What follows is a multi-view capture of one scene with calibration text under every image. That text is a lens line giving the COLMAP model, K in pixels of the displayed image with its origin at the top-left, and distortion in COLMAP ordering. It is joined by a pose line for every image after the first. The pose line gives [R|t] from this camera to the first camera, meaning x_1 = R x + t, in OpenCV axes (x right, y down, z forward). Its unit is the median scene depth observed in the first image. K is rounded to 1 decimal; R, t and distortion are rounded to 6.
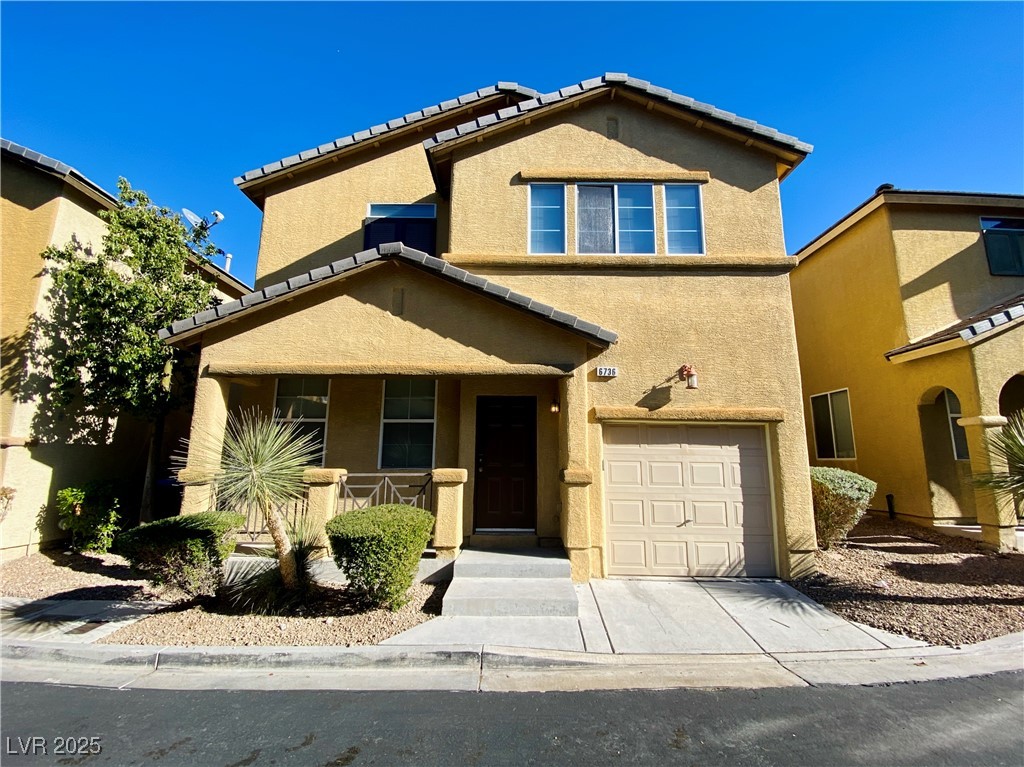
lens RADIAL K [[438.3, 0, 513.1], [0, 438.3, 383.9], [0, 0, 1]] dist [-0.012908, -0.005856]
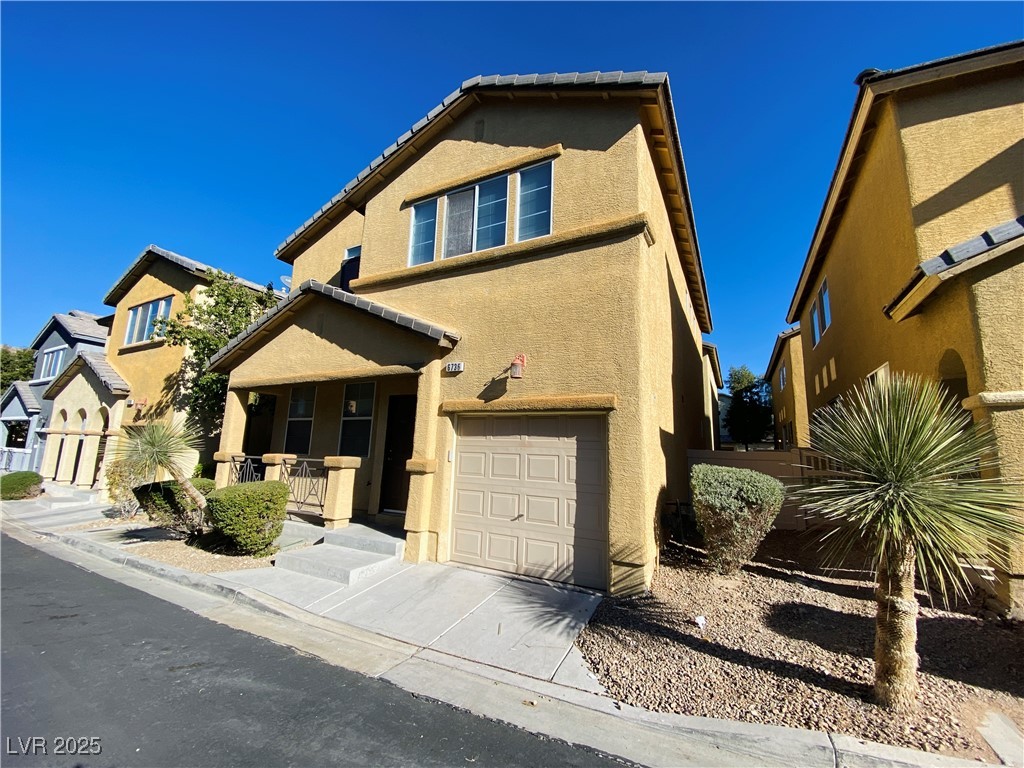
lens RADIAL K [[416.5, 0, 515.7], [0, 416.5, 384.8], [0, 0, 1]] dist [-0.013418, -0.002637]
pose [[0.889274, -0.055671, -0.453973, 0.800842], [0.052848, 0.998423, -0.018914, 0.041443], [0.454311, -0.007172, 0.890814, 0.178782]]
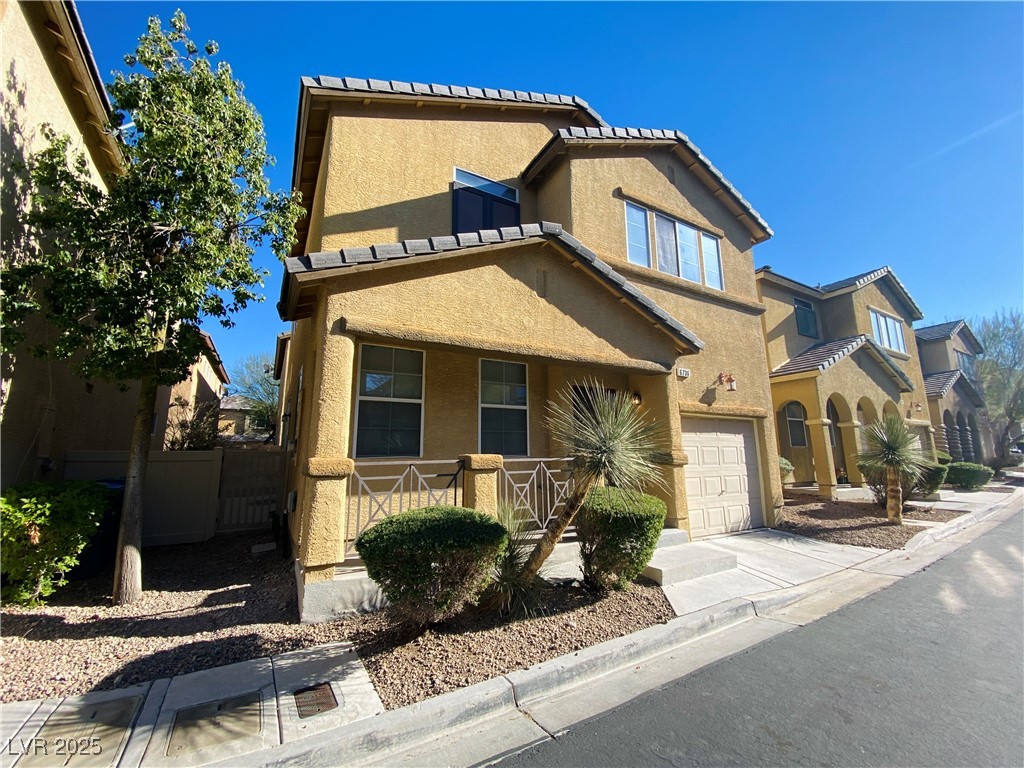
lens RADIAL K [[416.5, 0, 508.2], [0, 416.5, 384.1], [0, 0, 1]] dist [-0.013418, -0.002637]
pose [[0.866180, 0.071783, 0.494550, -0.786053], [-0.069755, 0.997308, -0.022586, 0.064089], [-0.494840, -0.014934, 0.868856, 0.231260]]
